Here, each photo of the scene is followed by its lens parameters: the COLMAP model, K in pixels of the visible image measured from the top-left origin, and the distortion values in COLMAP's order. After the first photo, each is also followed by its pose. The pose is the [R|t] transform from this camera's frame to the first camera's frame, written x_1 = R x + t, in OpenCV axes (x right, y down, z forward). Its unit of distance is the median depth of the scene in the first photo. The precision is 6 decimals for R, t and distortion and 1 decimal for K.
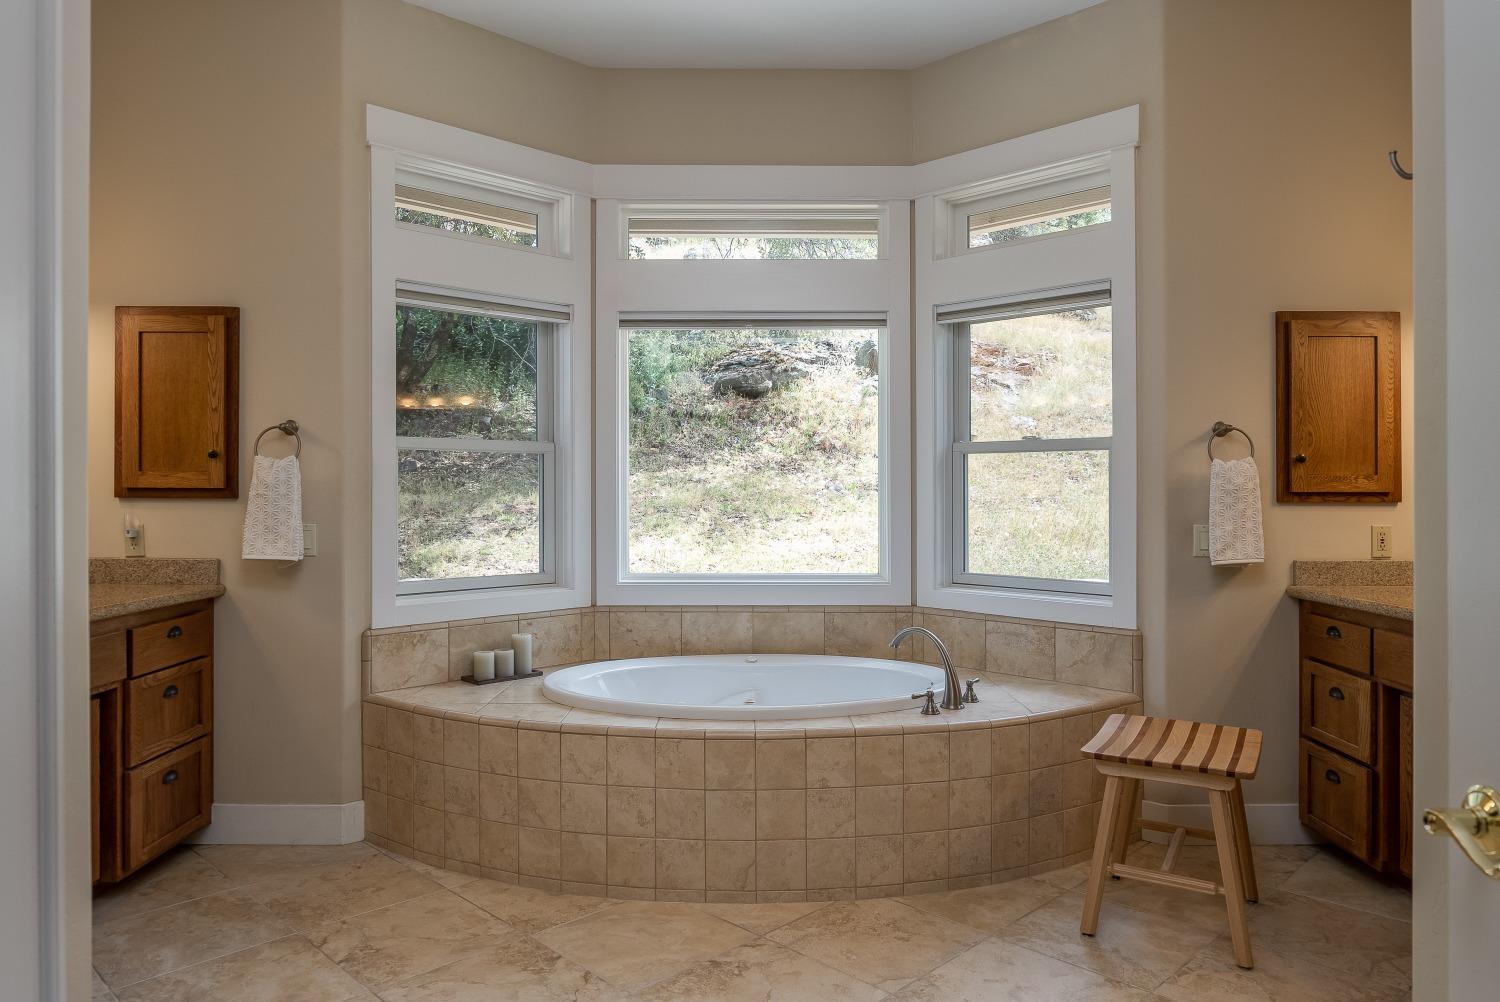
lens RADIAL K [[1005.1, 0, 750.0], [0, 1005.1, 501.0], [0, 0, 1]] dist [0.006789, 0.001643]
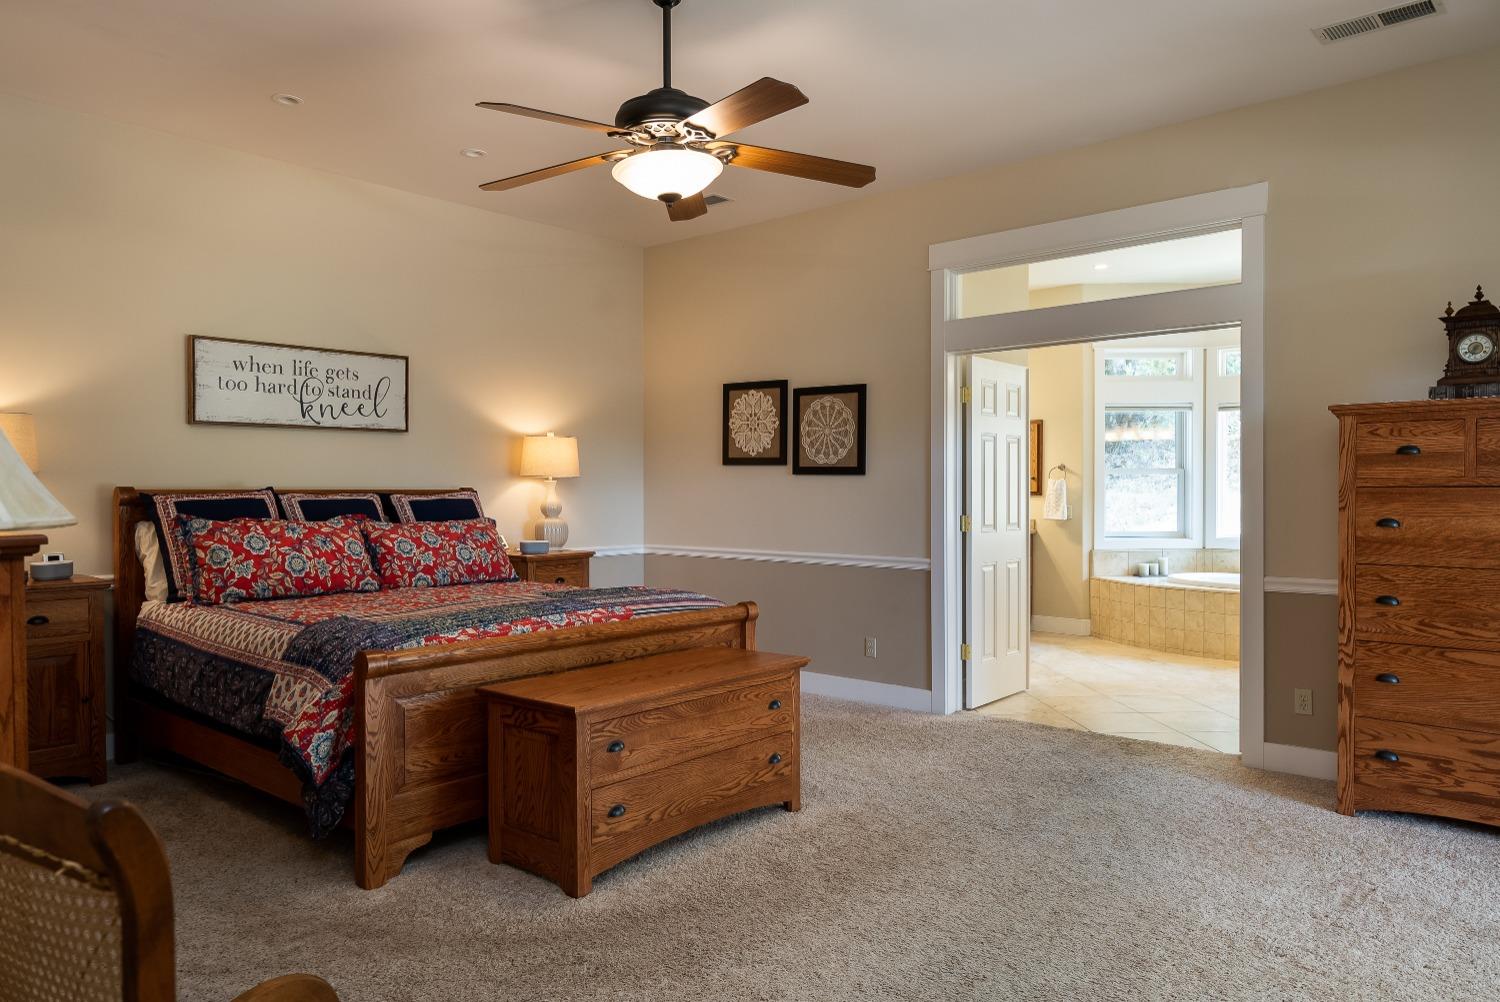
lens RADIAL K [[1005.1, 0, 750.0], [0, 1005.1, 501.0], [0, 0, 1]] dist [0.006789, 0.001643]
pose [[0.753905, 0.007098, -0.656945, 0.610035], [-0.006071, 0.999974, 0.003837, 0.007236], [0.656956, 0.001095, 0.753928, -1.419339]]
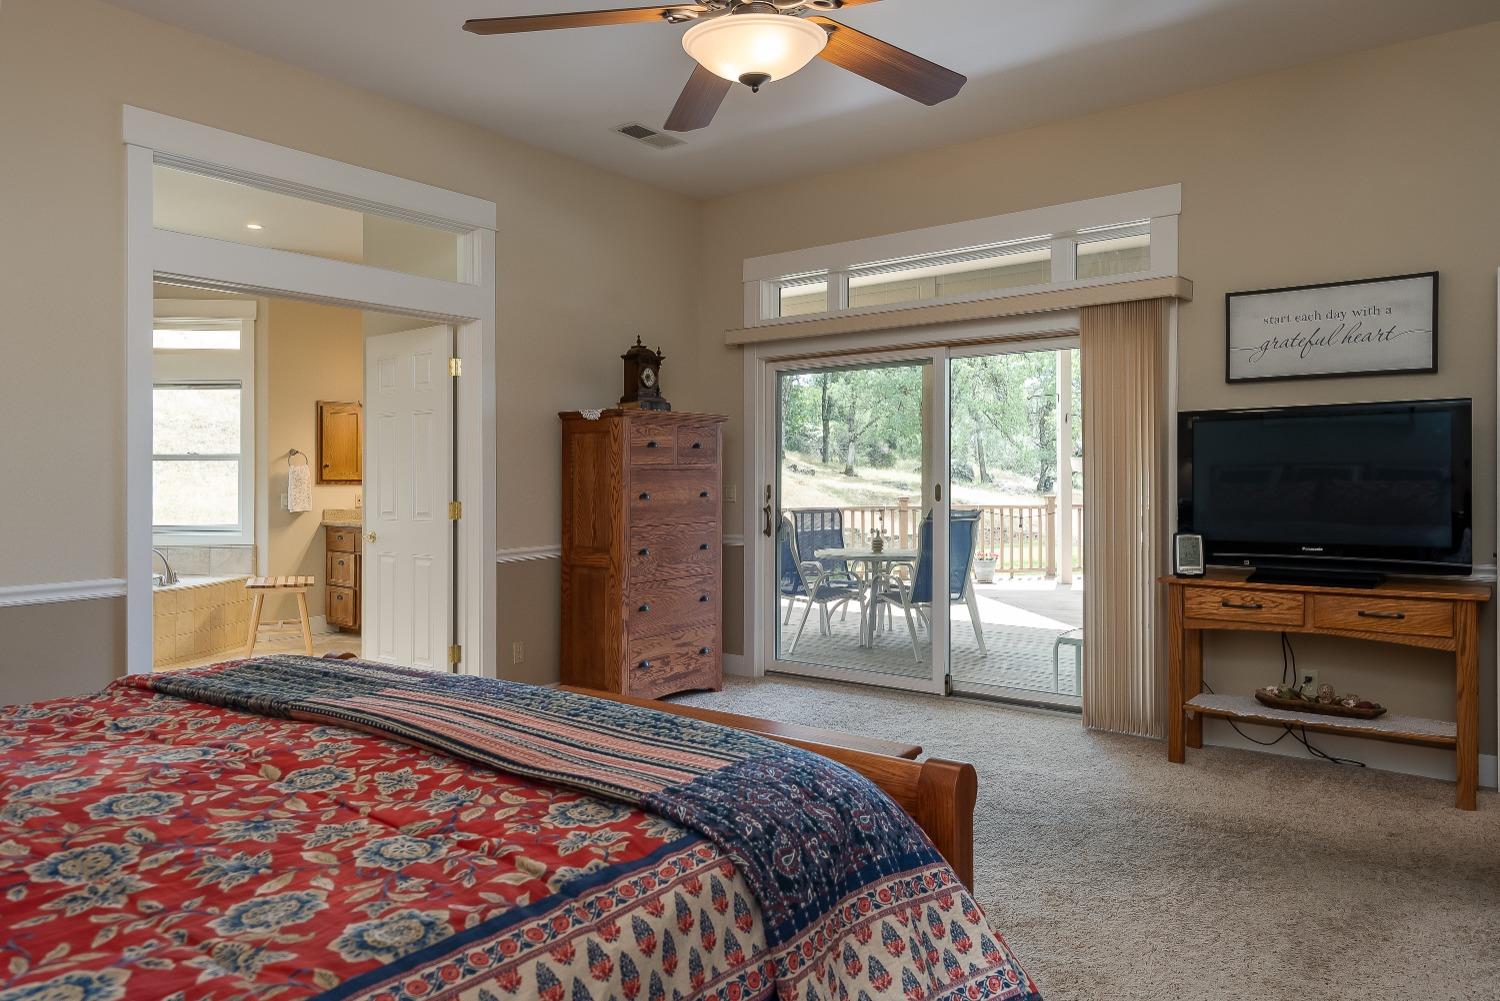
lens RADIAL K [[984.5, 0, 755.6], [0, 984.5, 466.2], [0, 0, 1]] dist [-0.008210, -0.003641]
pose [[0.592350, 0.006938, 0.805651, -0.701171], [0.013695, 0.999732, -0.018678, 0.016029], [-0.805564, 0.022097, 0.592096, -1.154004]]
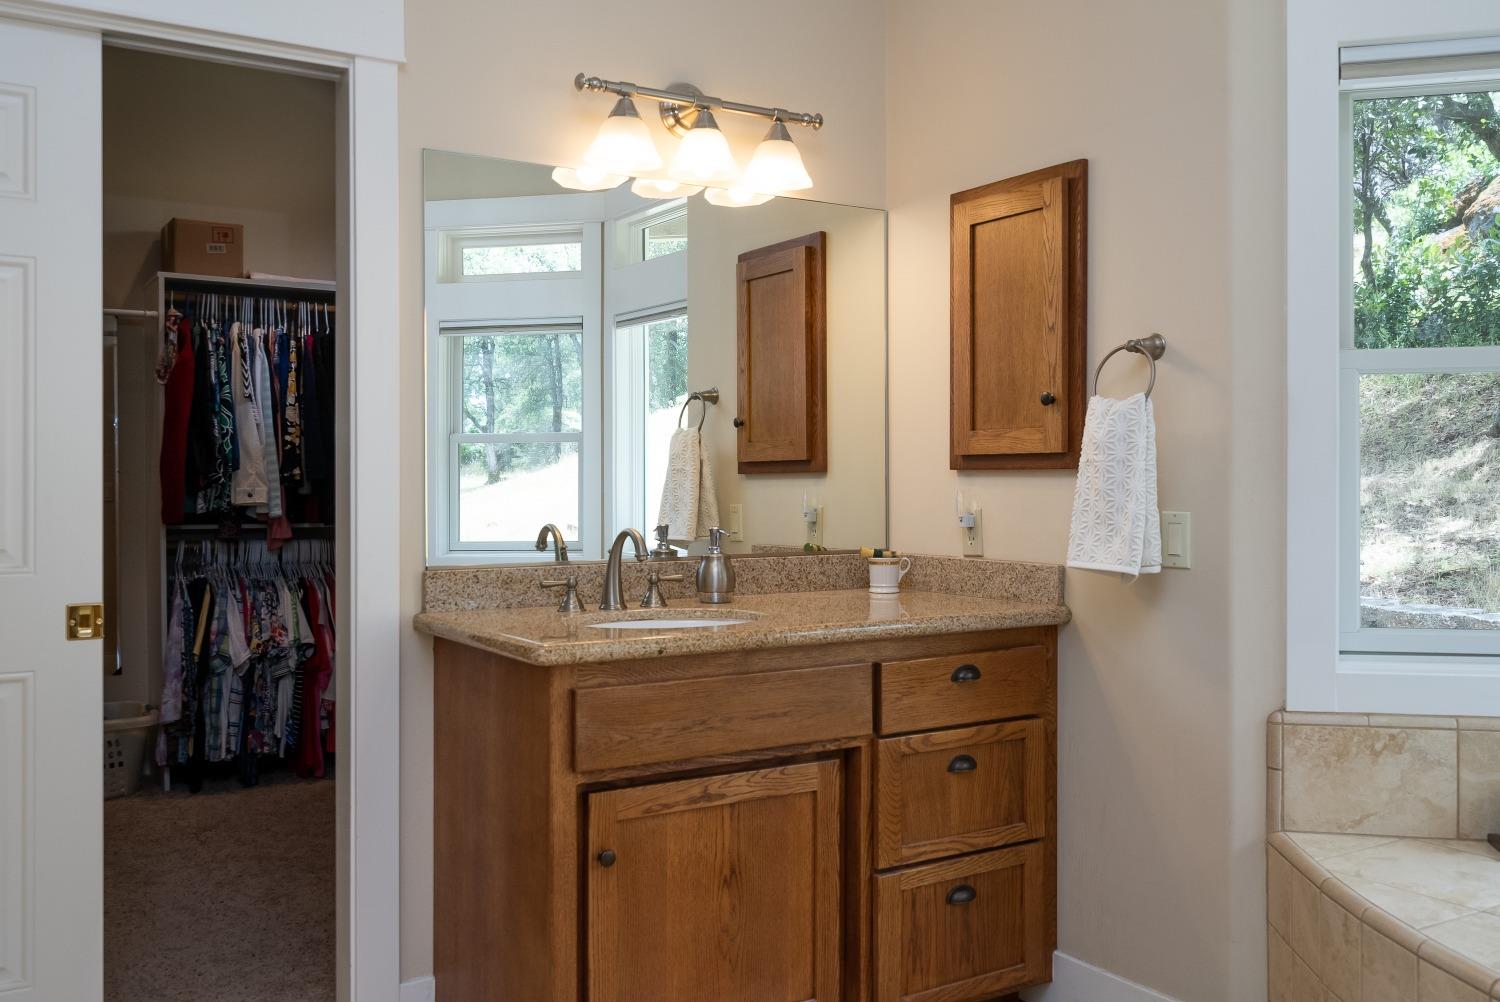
lens RADIAL K [[1324.1, 0, 750.0], [0, 1324.1, 501.0], [0, 0, 1]] dist [0.011265, 0.002495]
pose [[0.534138, 0.007136, -0.845367, 0.069822], [-0.004642, 0.999974, 0.005508, 0.013746], [0.845385, 0.000982, 0.534157, 0.396725]]
